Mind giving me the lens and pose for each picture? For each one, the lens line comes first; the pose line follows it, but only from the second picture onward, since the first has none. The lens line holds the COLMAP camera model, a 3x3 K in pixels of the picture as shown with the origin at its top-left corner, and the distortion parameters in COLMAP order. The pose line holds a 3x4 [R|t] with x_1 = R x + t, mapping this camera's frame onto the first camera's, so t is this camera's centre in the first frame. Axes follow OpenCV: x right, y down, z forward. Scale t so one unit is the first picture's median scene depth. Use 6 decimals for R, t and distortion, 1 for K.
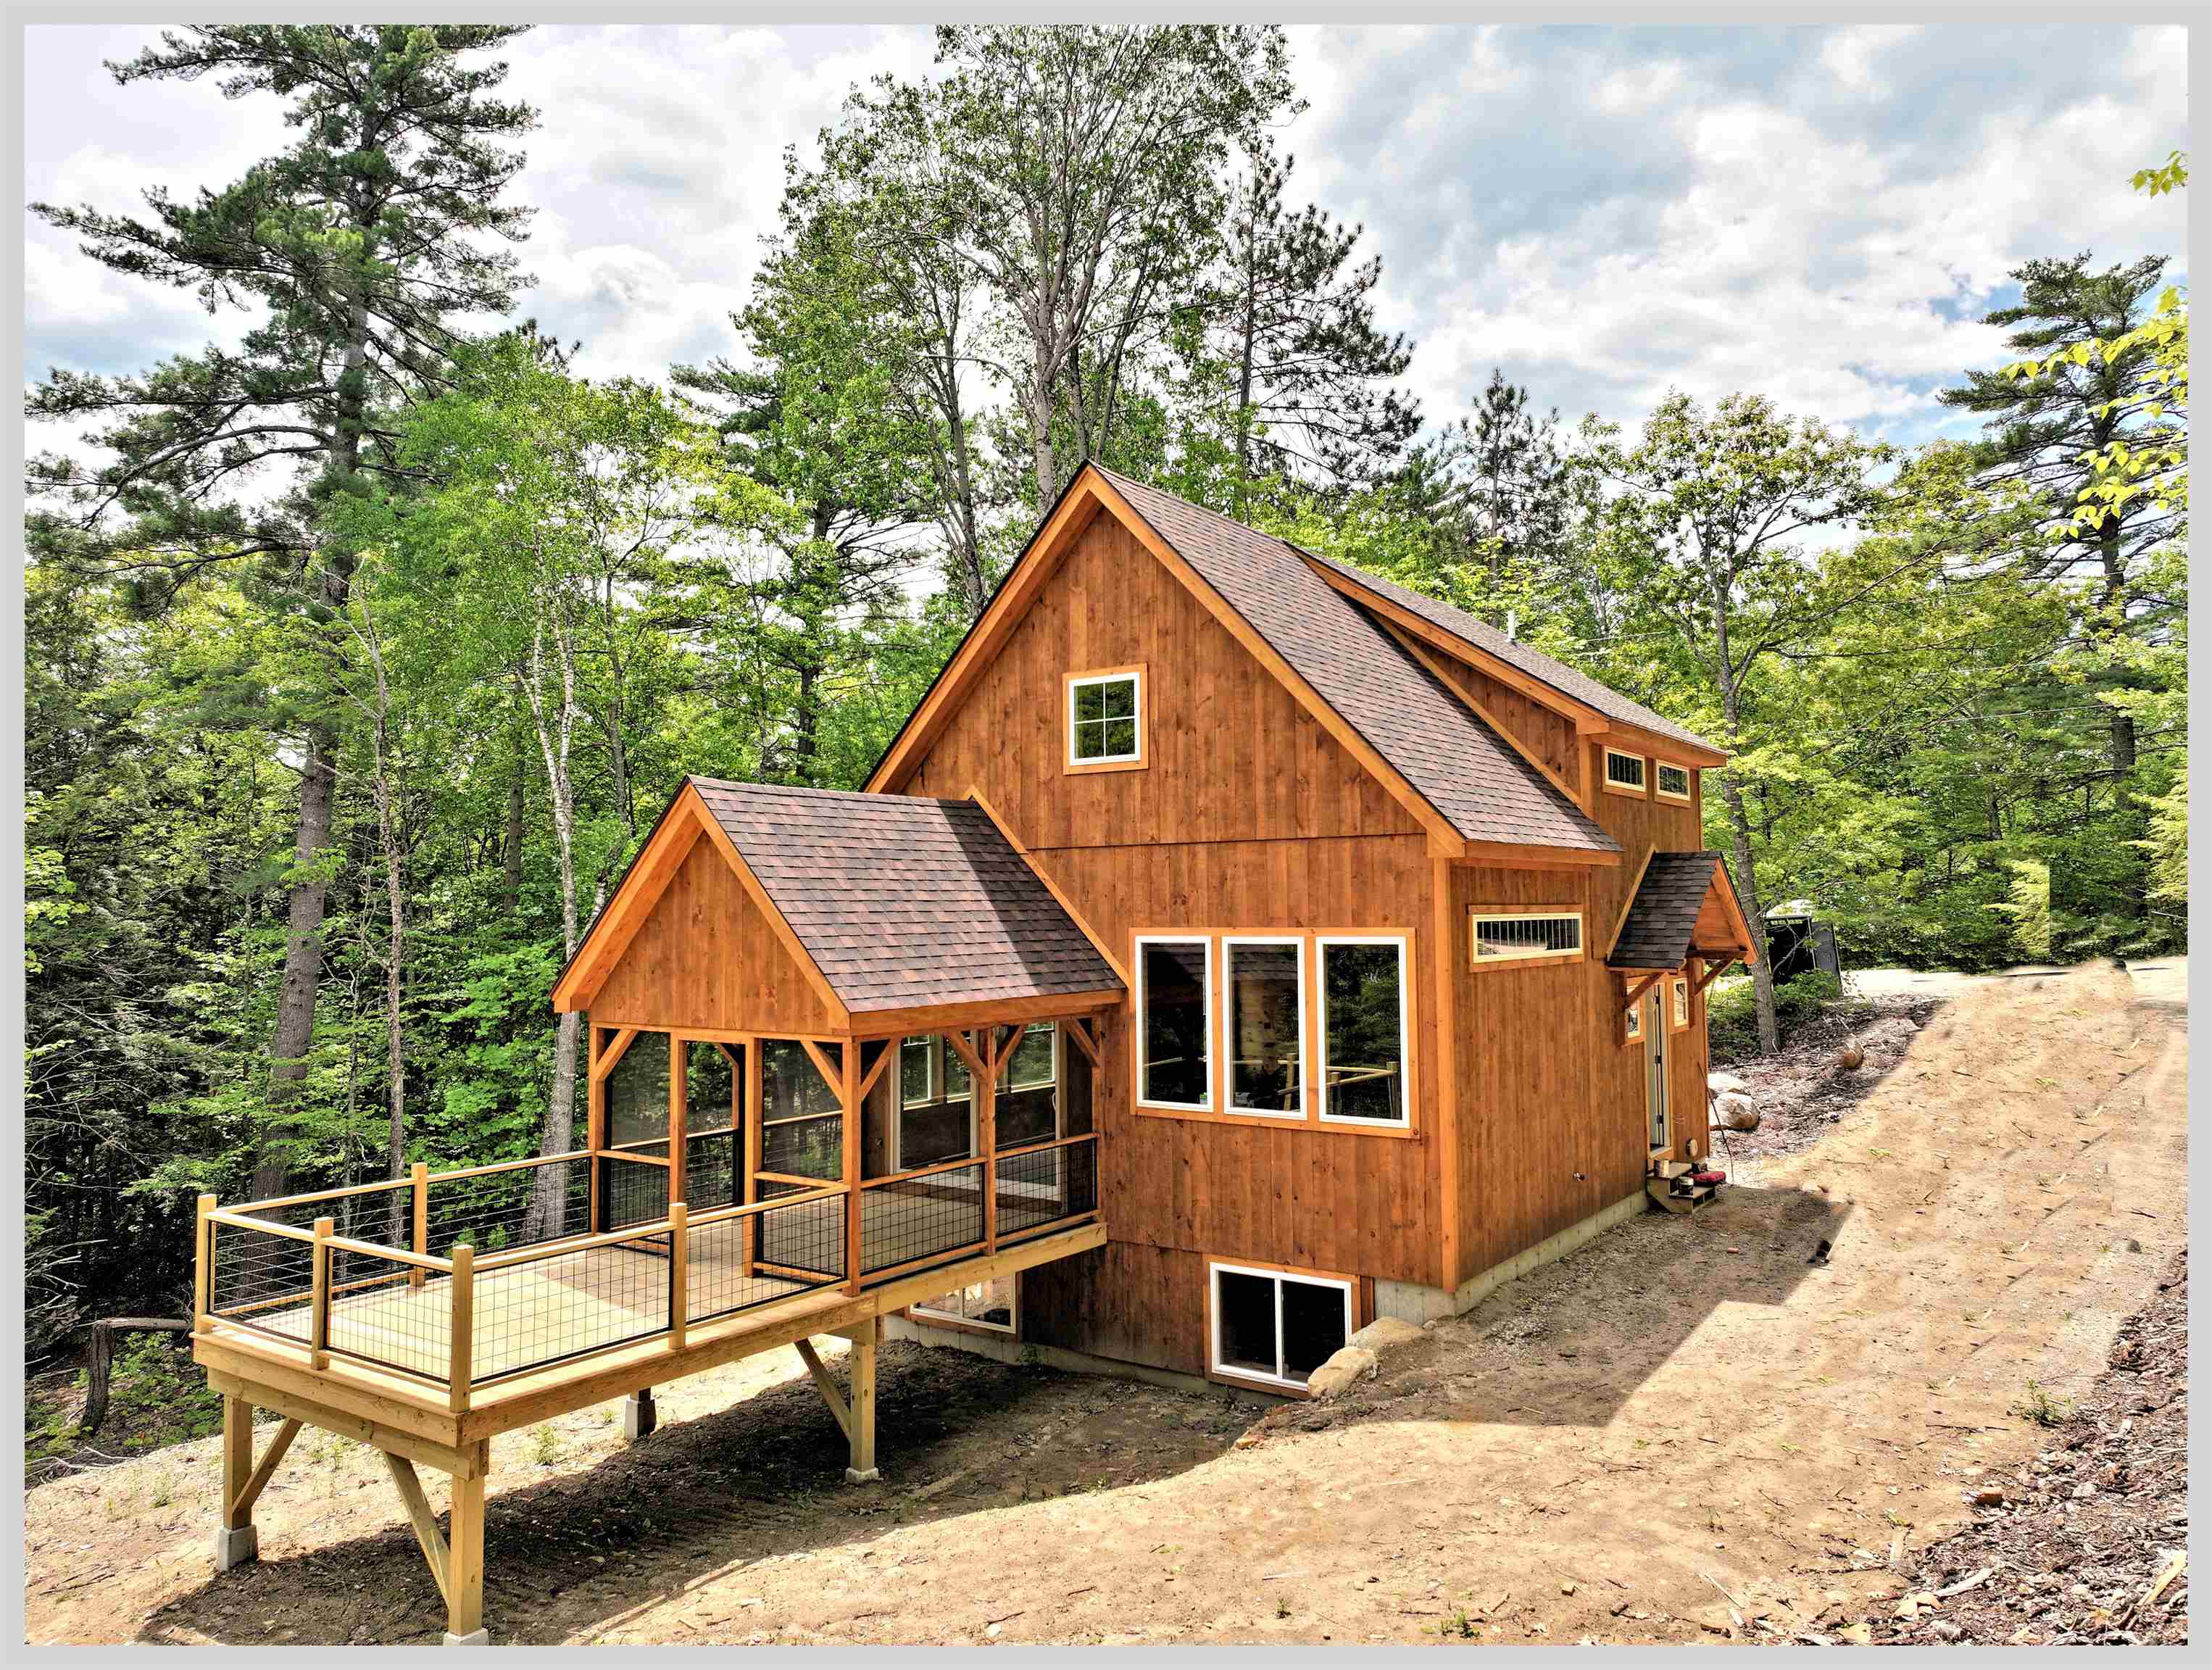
lens RADIAL K [[1518.0, 0, 1113.9], [0, 1518.0, 835.1], [0, 0, 1]] dist [-0.000122, 0.010102]
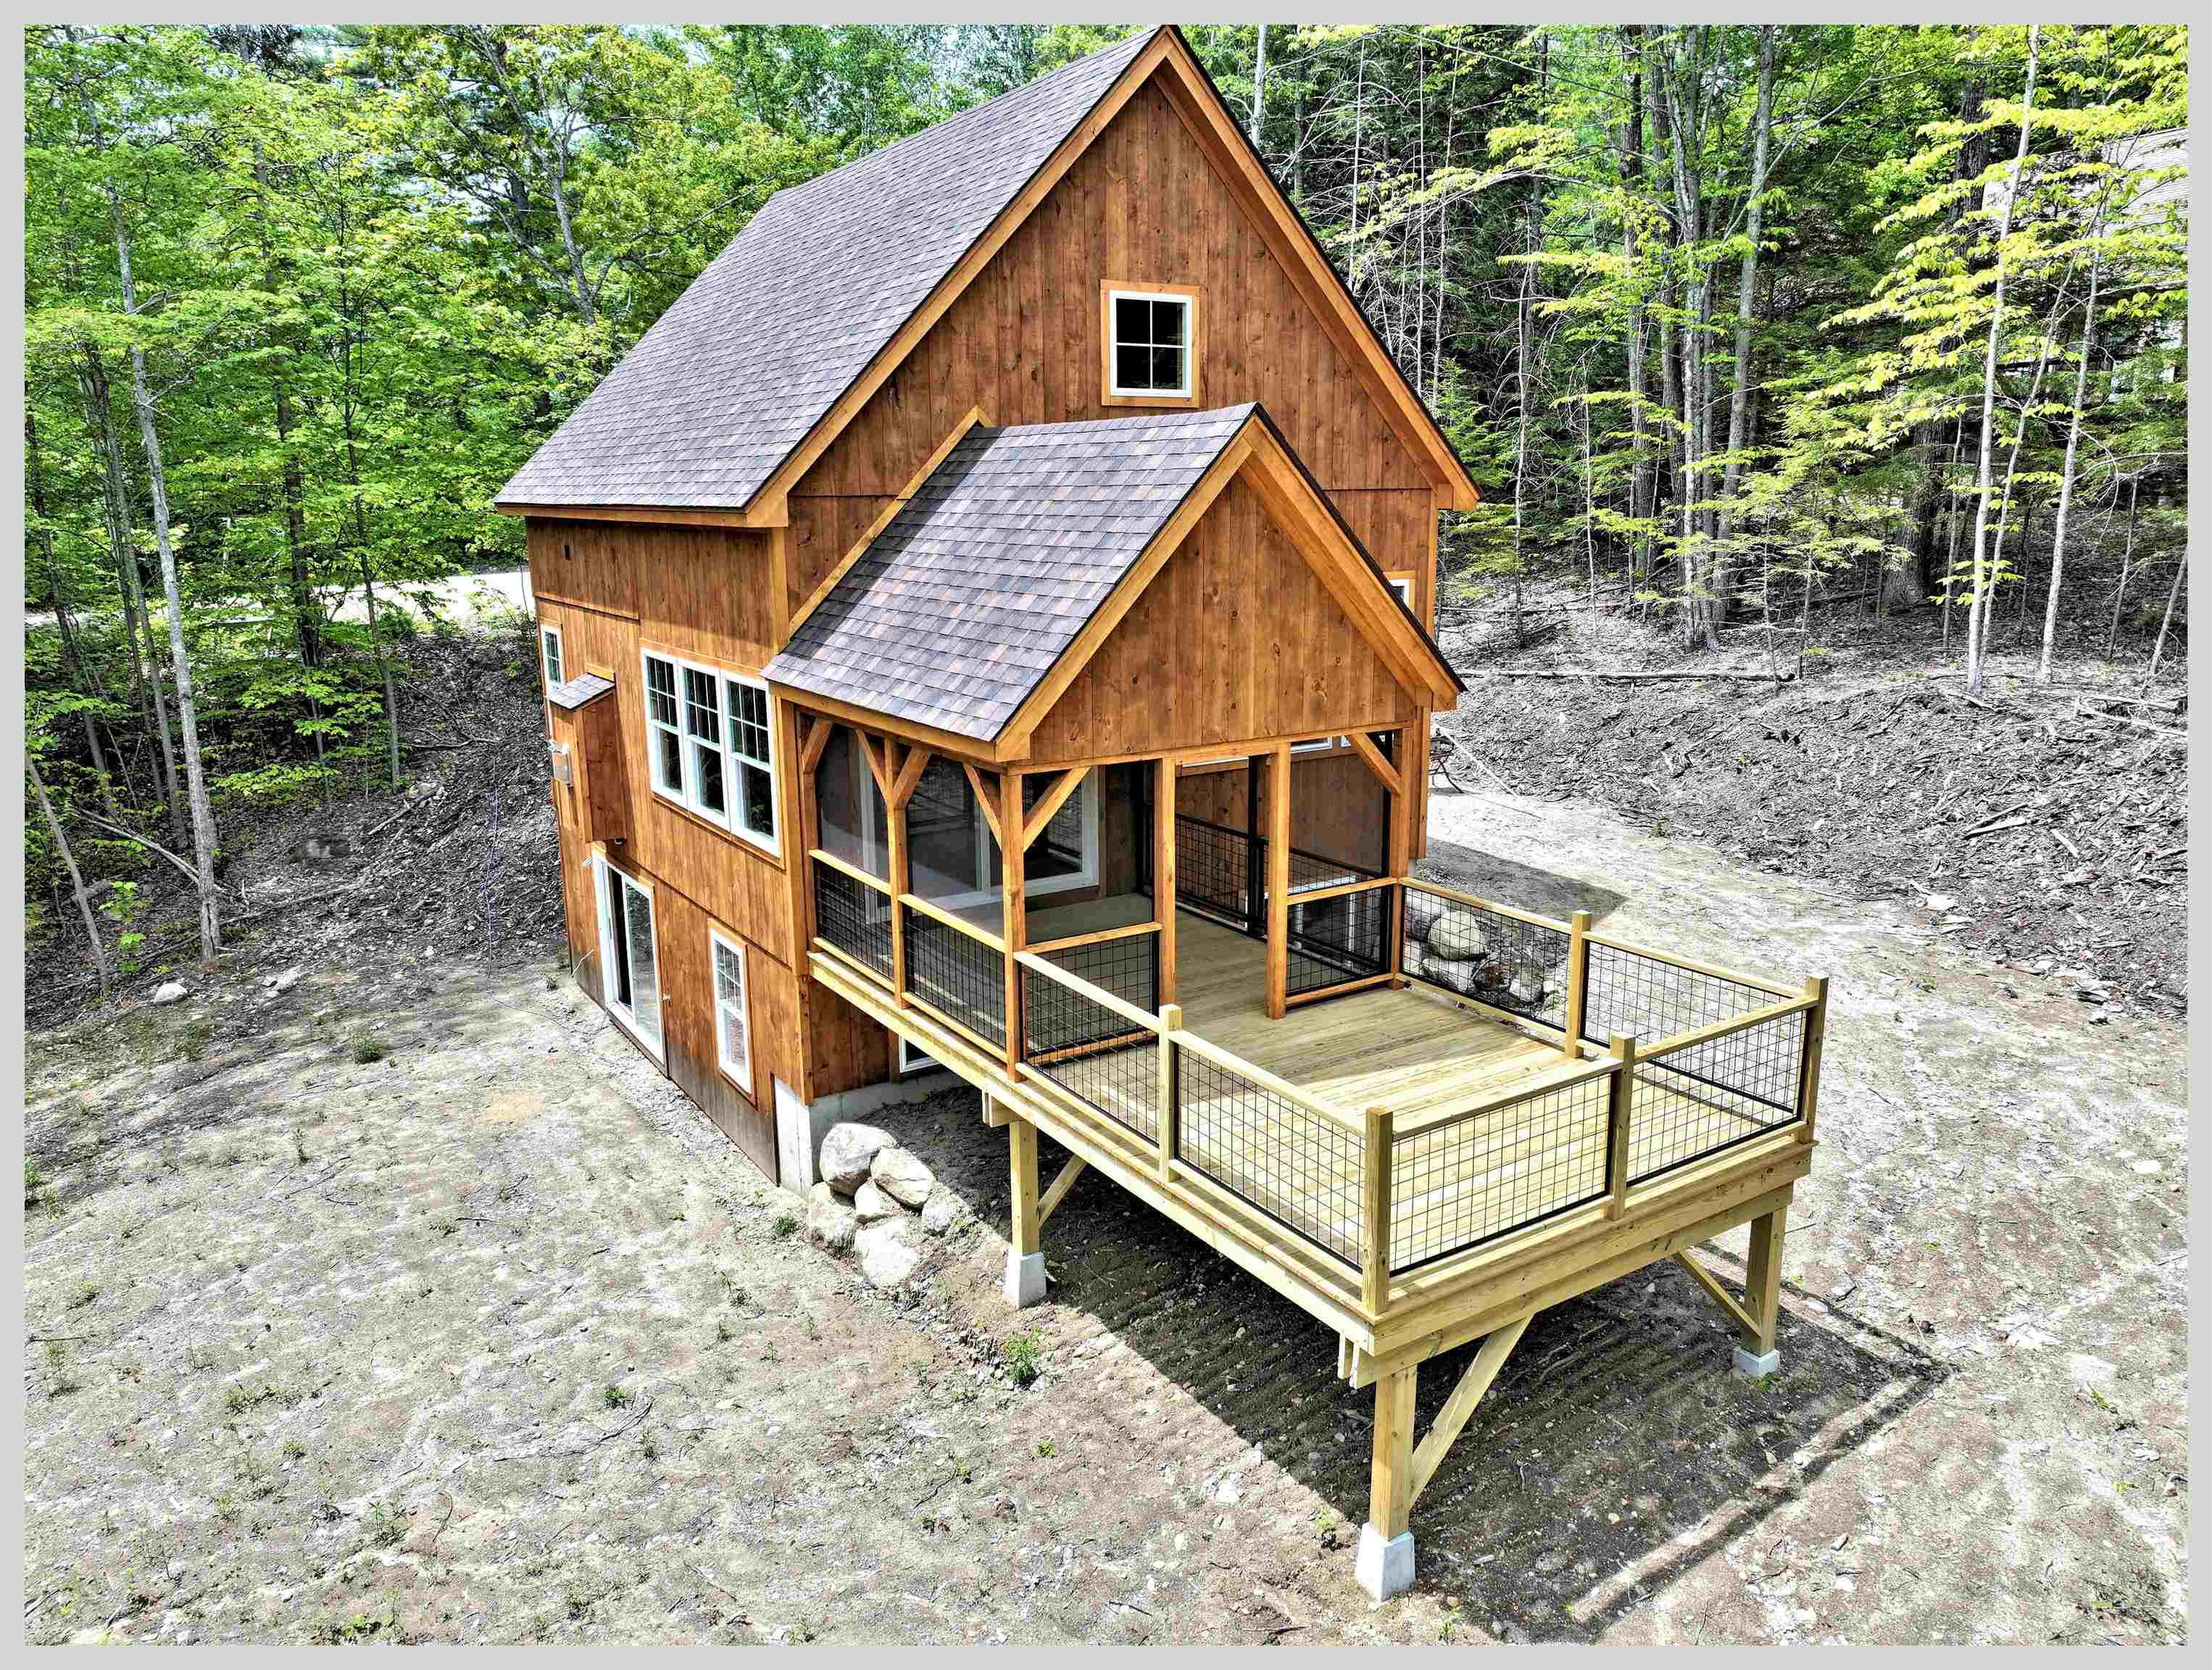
lens RADIAL K [[1518.0, 0, 1115.2], [0, 1518.0, 830.8], [0, 0, 1]] dist [-0.000122, 0.010102]
pose [[0.379598, -0.204507, 0.902265, -0.922161], [-0.039257, 0.970823, 0.236563, -0.009812], [-0.924318, -0.125219, 0.360494, 0.704660]]
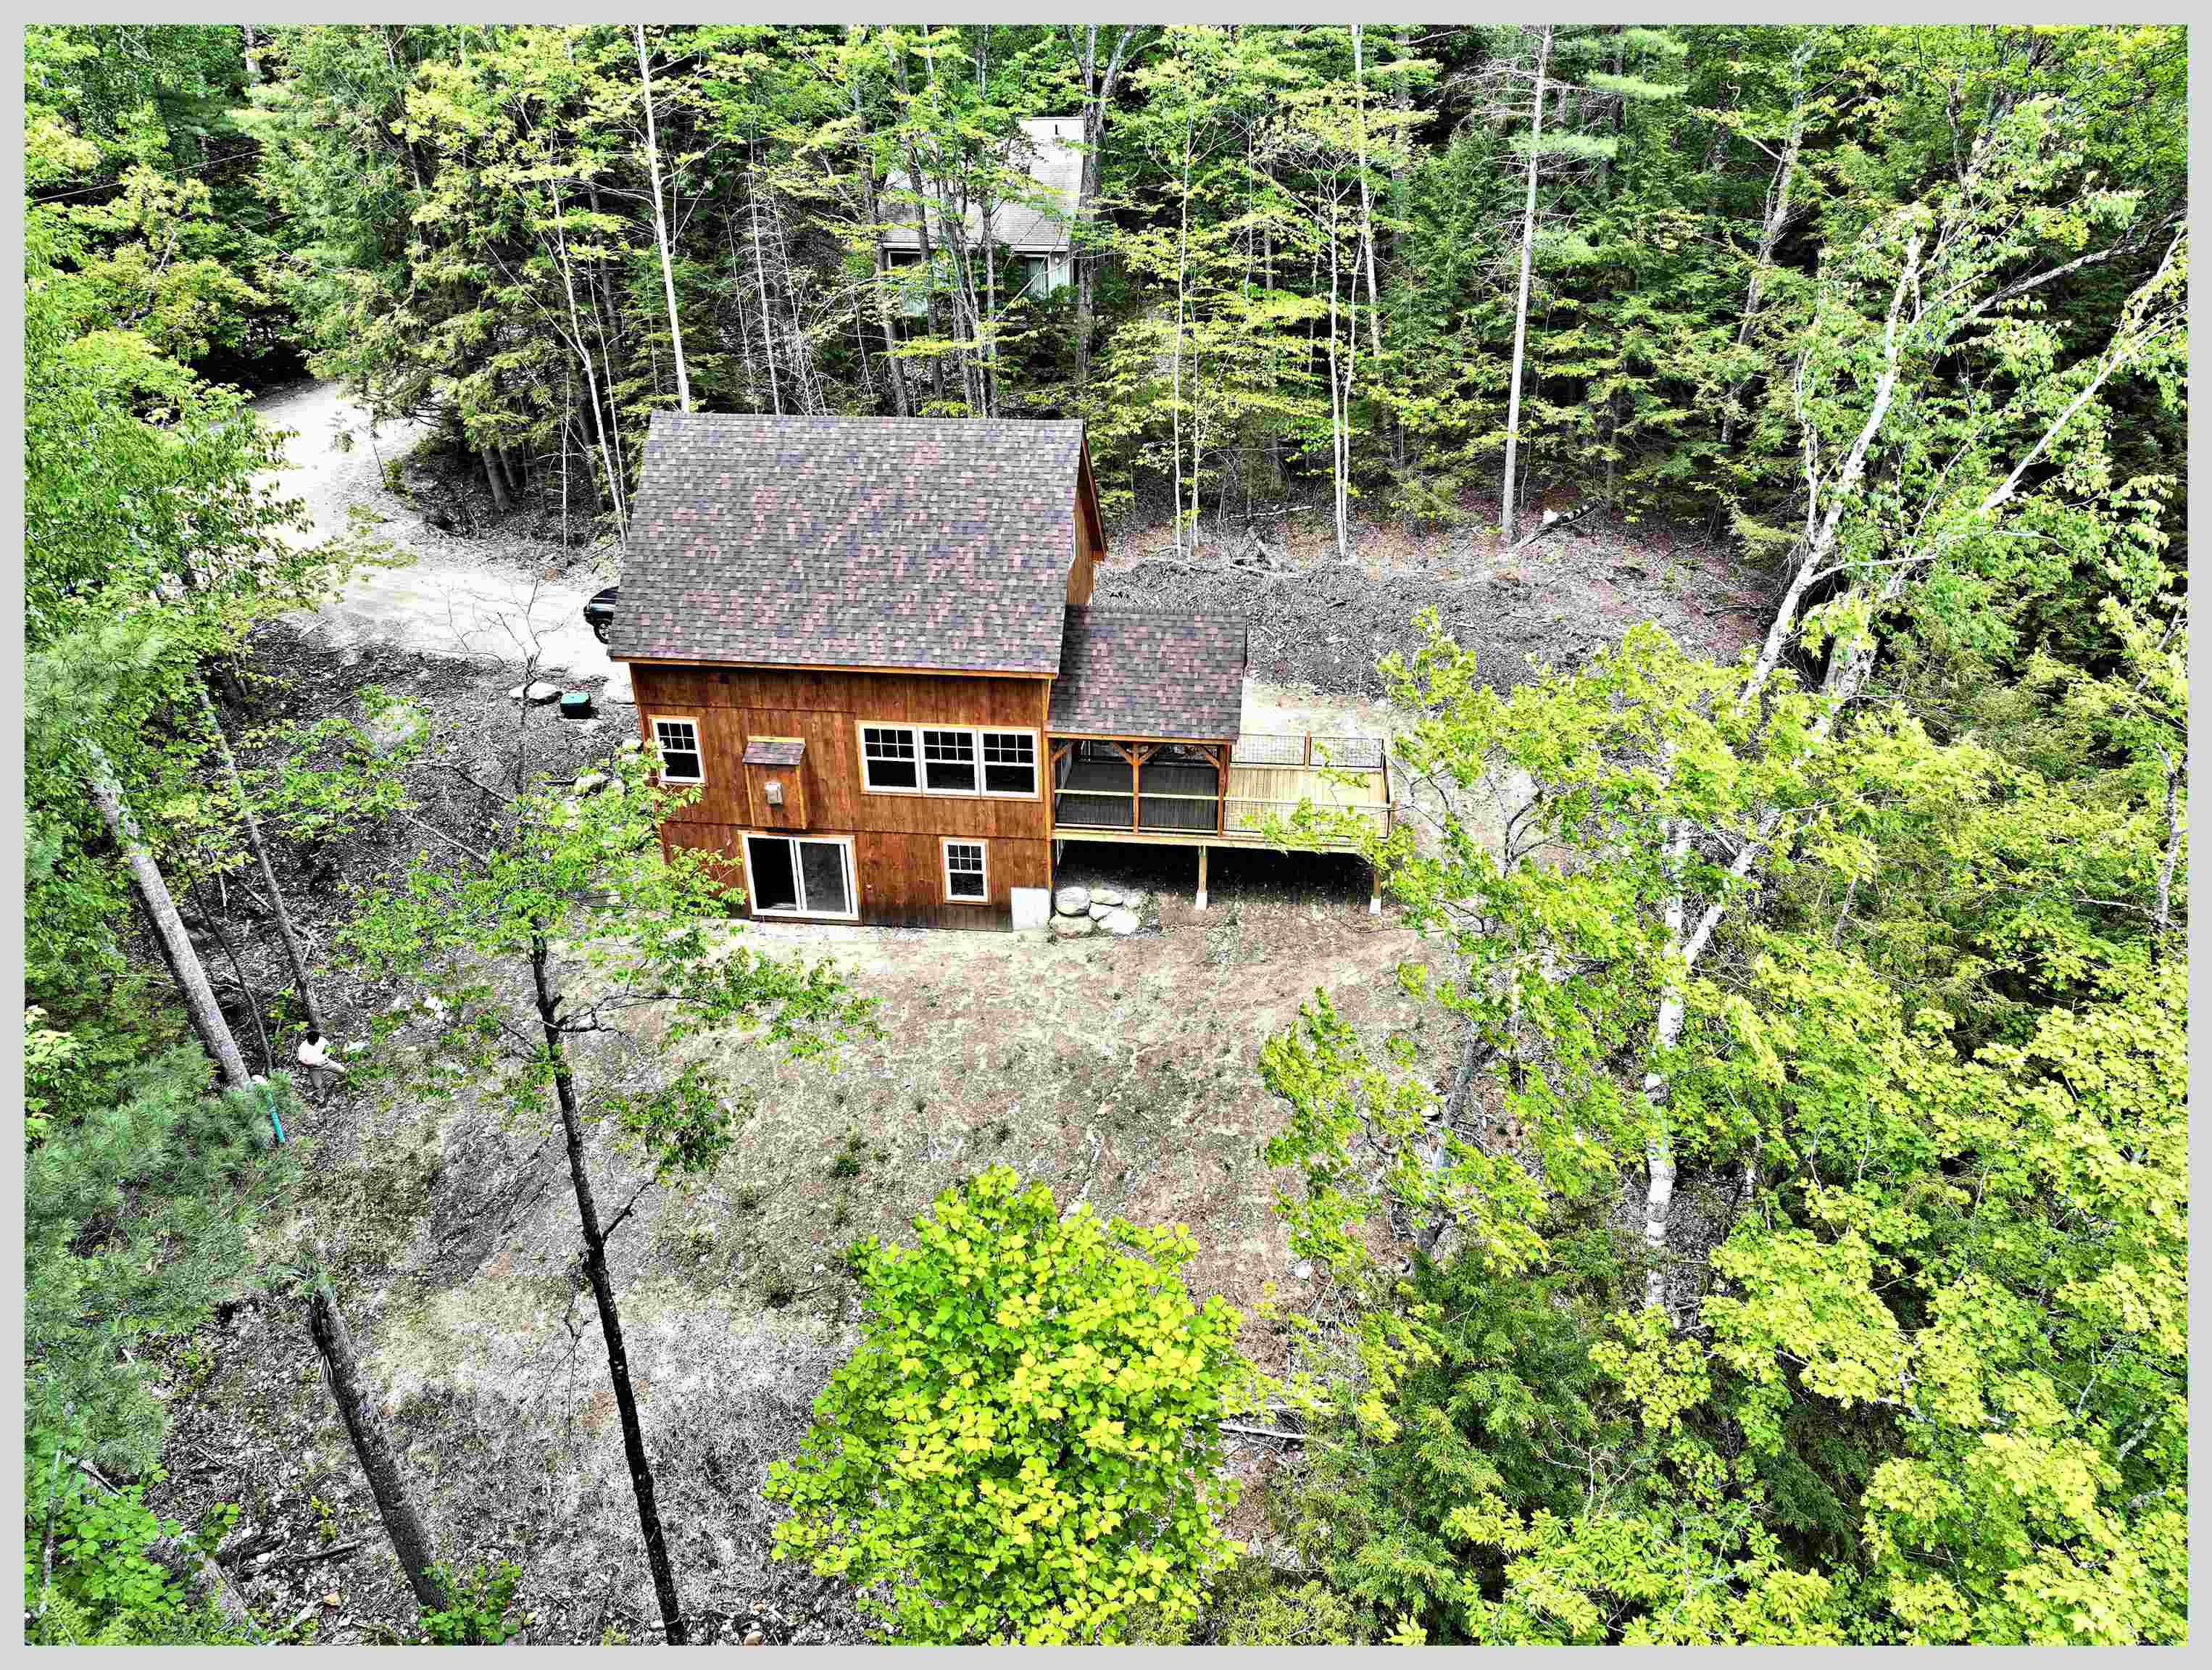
lens RADIAL K [[1518.0, 0, 1109.1], [0, 1518.0, 840.6], [0, 0, 1]] dist [-0.000122, 0.010102]
pose [[-0.469131, -0.410615, 0.781864, -1.951799], [-0.035526, 0.893392, 0.447871, -0.689071], [-0.882413, 0.182334, -0.433706, 2.054586]]
